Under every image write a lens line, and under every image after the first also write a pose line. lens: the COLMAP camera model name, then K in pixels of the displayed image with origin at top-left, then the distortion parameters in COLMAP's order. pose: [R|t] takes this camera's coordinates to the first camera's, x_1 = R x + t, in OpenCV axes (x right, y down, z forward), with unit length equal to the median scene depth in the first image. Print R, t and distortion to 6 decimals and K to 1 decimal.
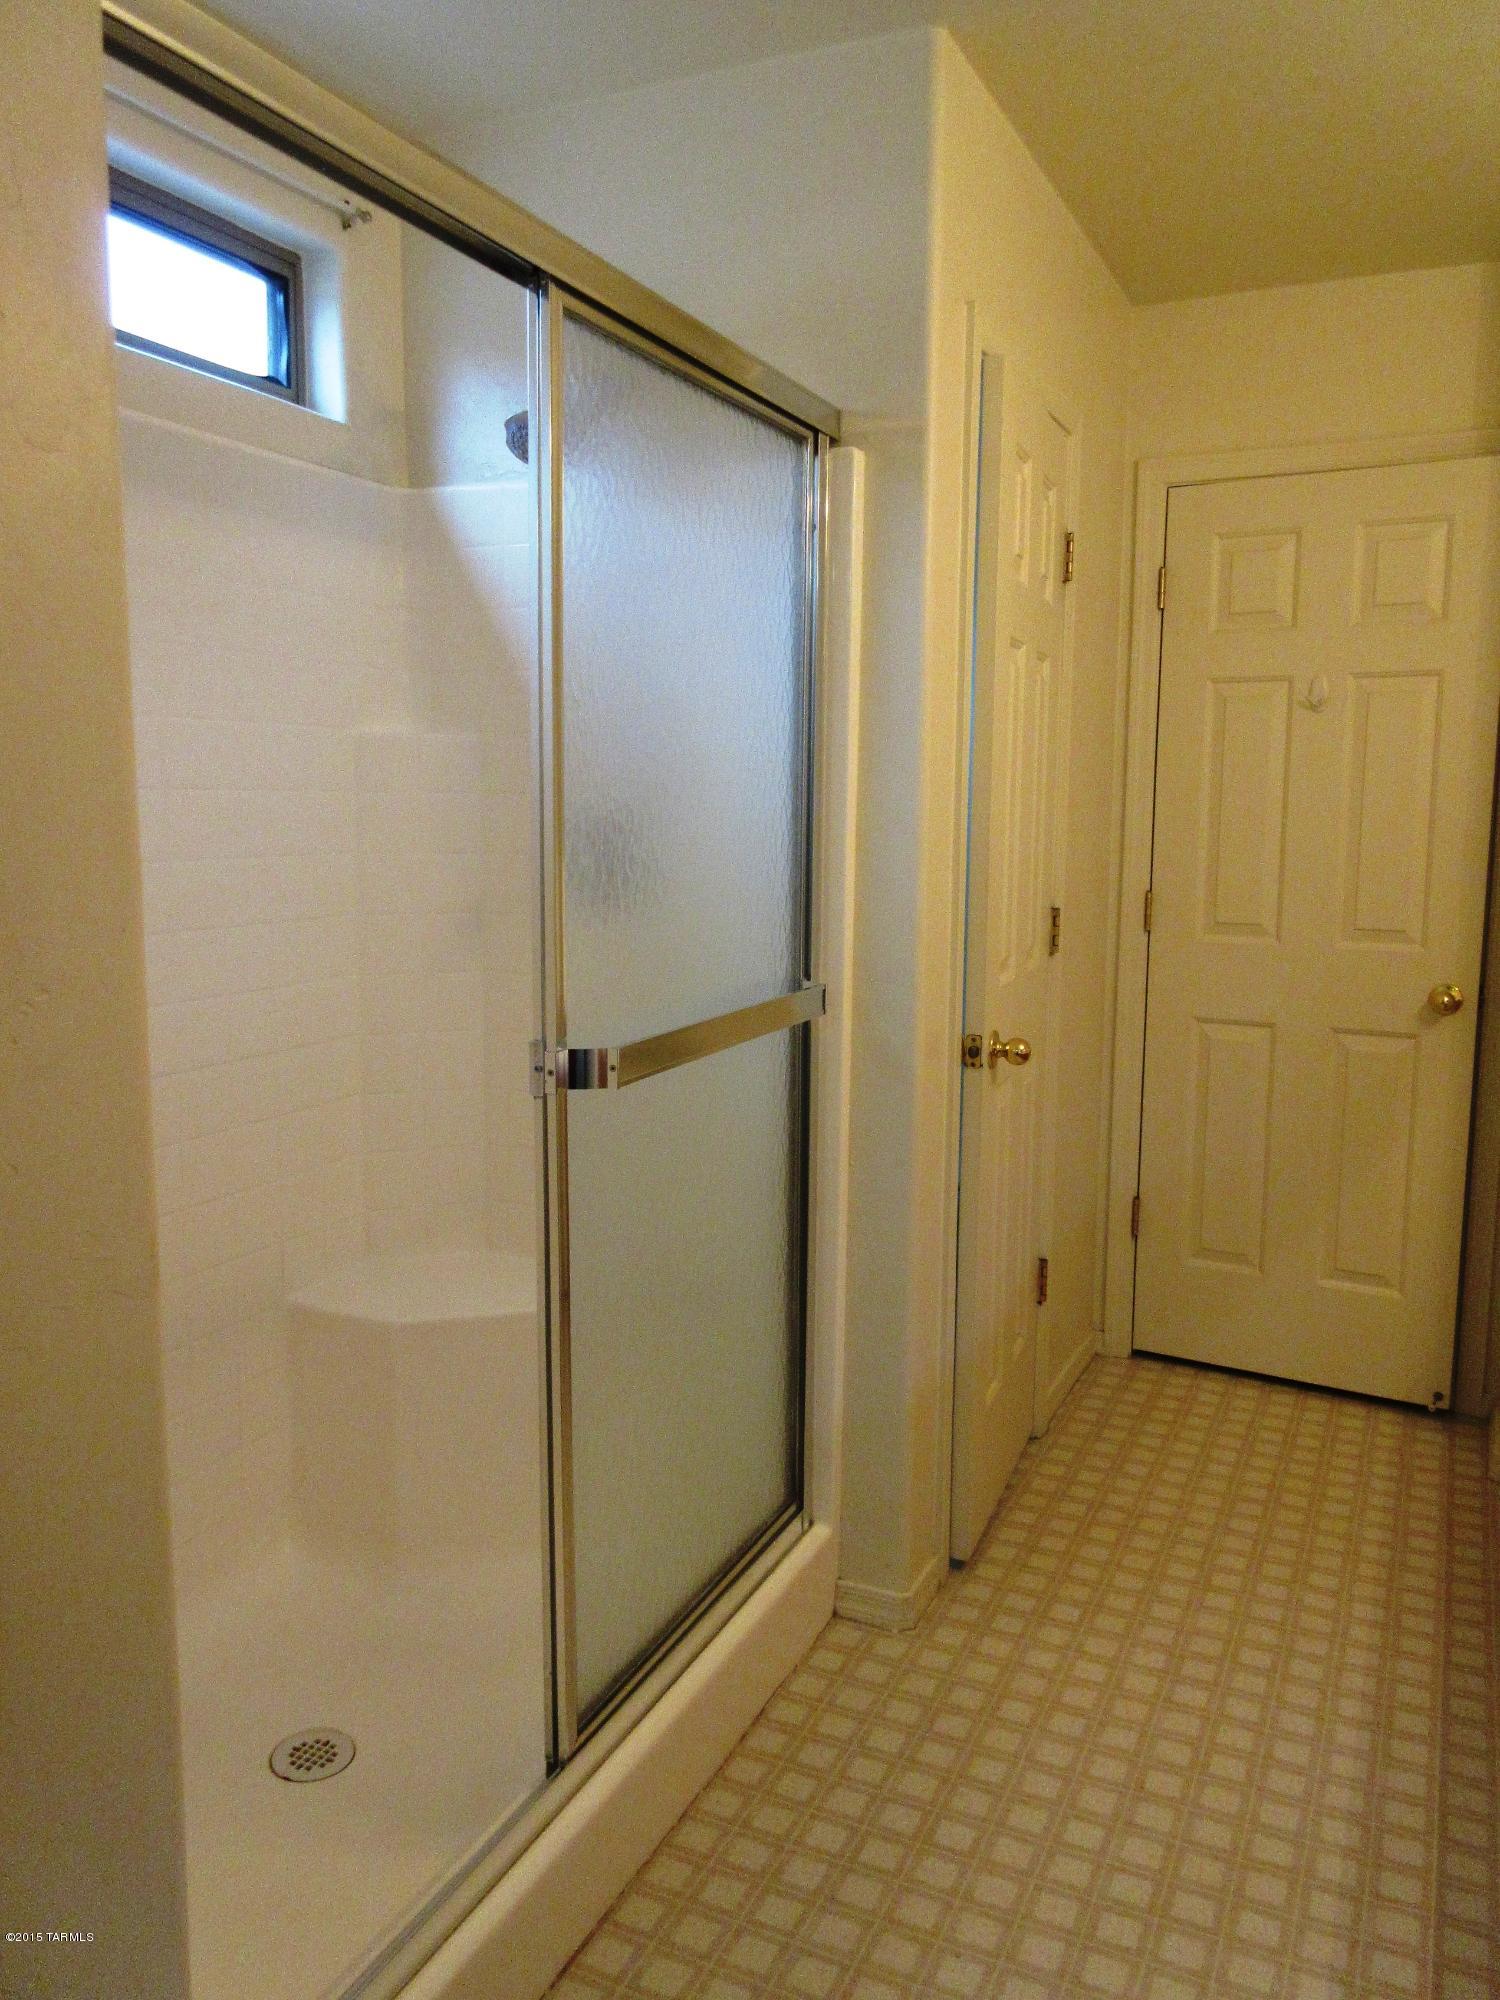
lens RADIAL K [[1523.0, 0, 750.0], [0, 1523.0, 1000.0], [0, 0, 1]] dist [0.009976, 0.000837]
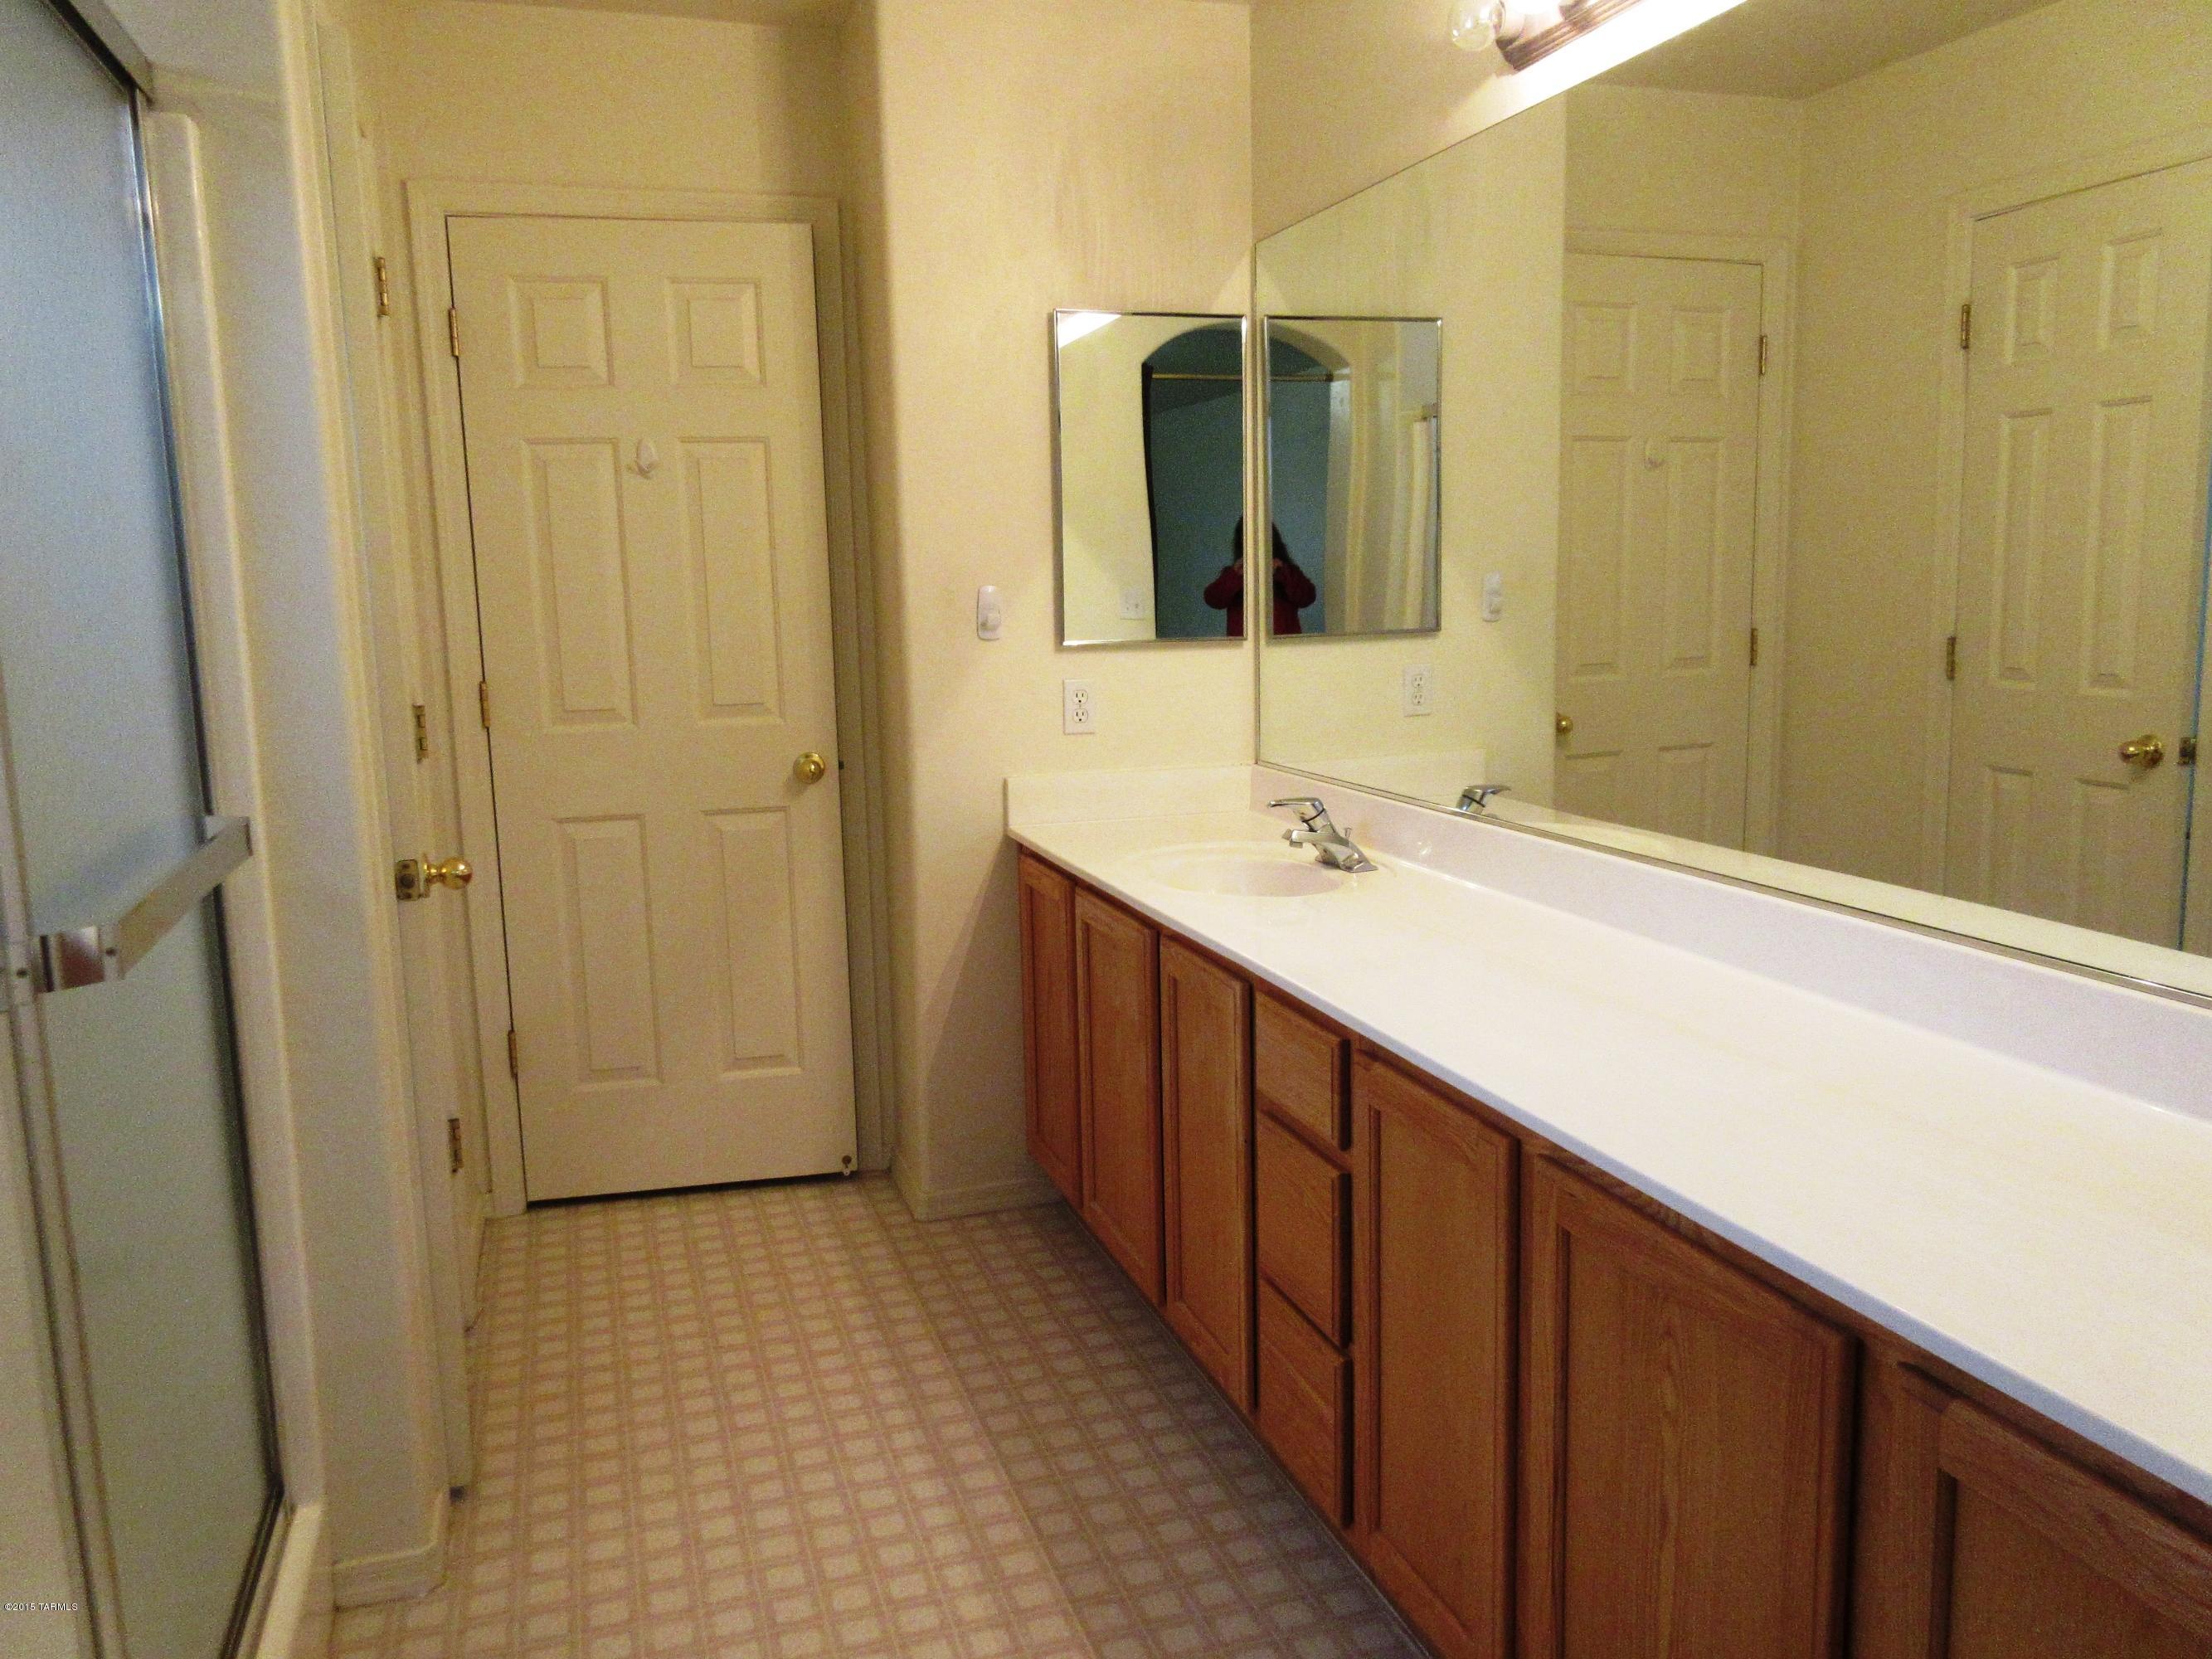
lens RADIAL K [[1684.5, 0, 1106.0], [0, 1684.5, 829.5], [0, 0, 1]] dist [0.009976, 0.000837]
pose [[0.731942, -0.126957, 0.669435, -0.167331], [0.118810, 0.991217, 0.058079, -0.001532], [-0.670929, 0.037025, 0.740597, 0.060148]]
